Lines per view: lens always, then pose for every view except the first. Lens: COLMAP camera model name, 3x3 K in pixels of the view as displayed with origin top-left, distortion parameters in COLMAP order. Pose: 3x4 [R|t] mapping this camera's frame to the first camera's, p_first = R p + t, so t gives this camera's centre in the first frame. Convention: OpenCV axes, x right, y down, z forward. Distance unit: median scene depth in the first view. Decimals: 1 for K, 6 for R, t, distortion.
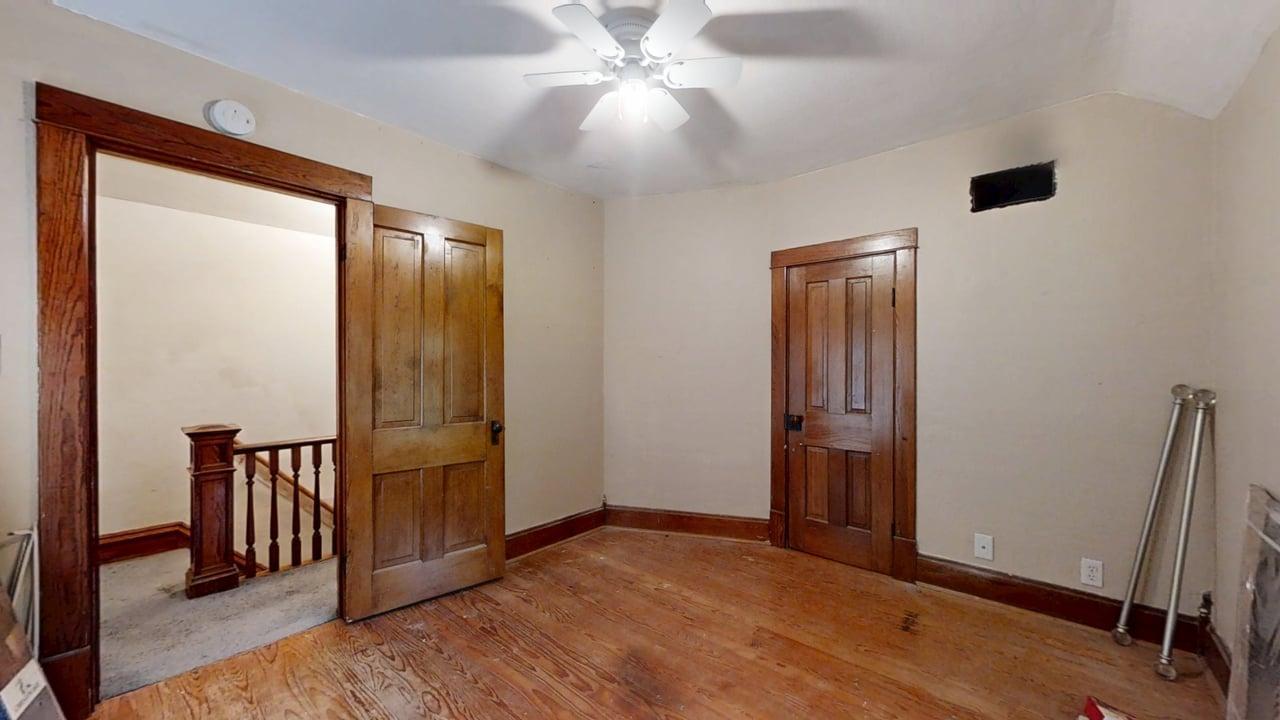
lens RADIAL K [[470.6, 0, 641.3], [0, 470.6, 360.9], [0, 0, 1]] dist [0.002571, -0.000312]
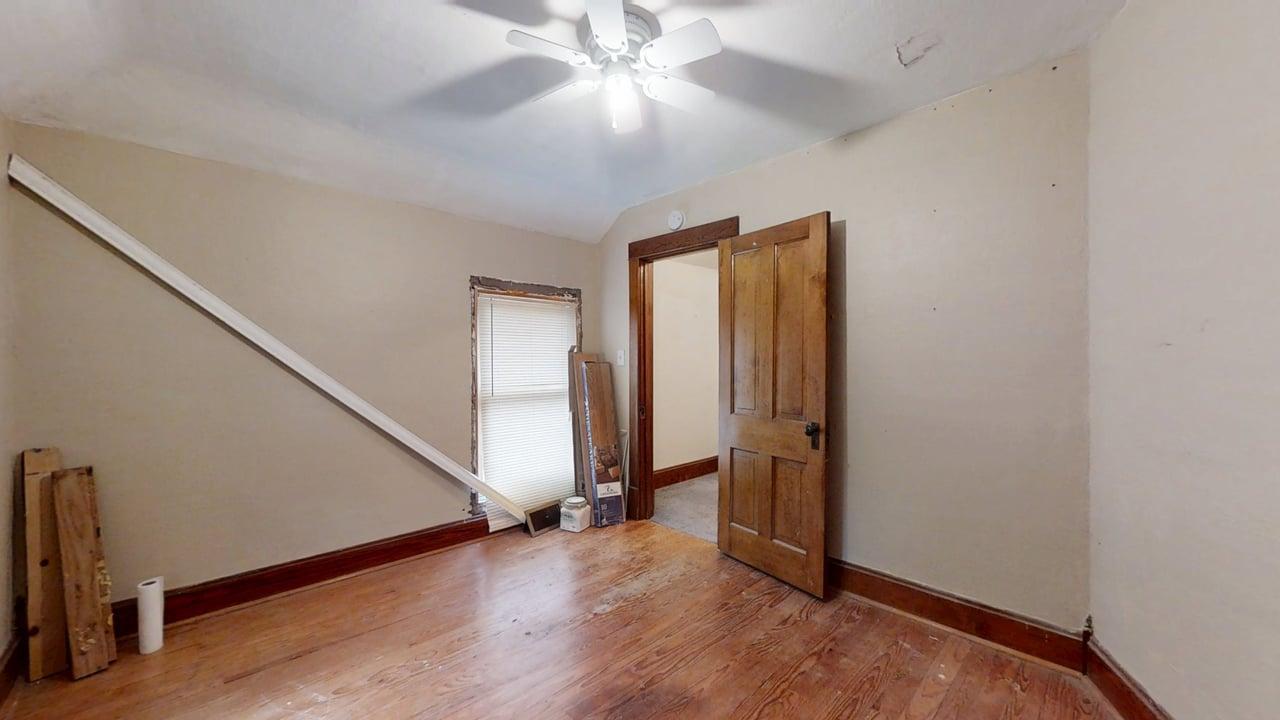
lens RADIAL K [[470.6, 0, 641.3], [0, 470.6, 360.9], [0, 0, 1]] dist [0.002571, -0.000312]
pose [[-0.079490, -0.004315, -0.996826, 0.668866], [0.002765, 0.999986, -0.004549, 0.008344], [0.996832, -0.003118, -0.079477, 0.775038]]
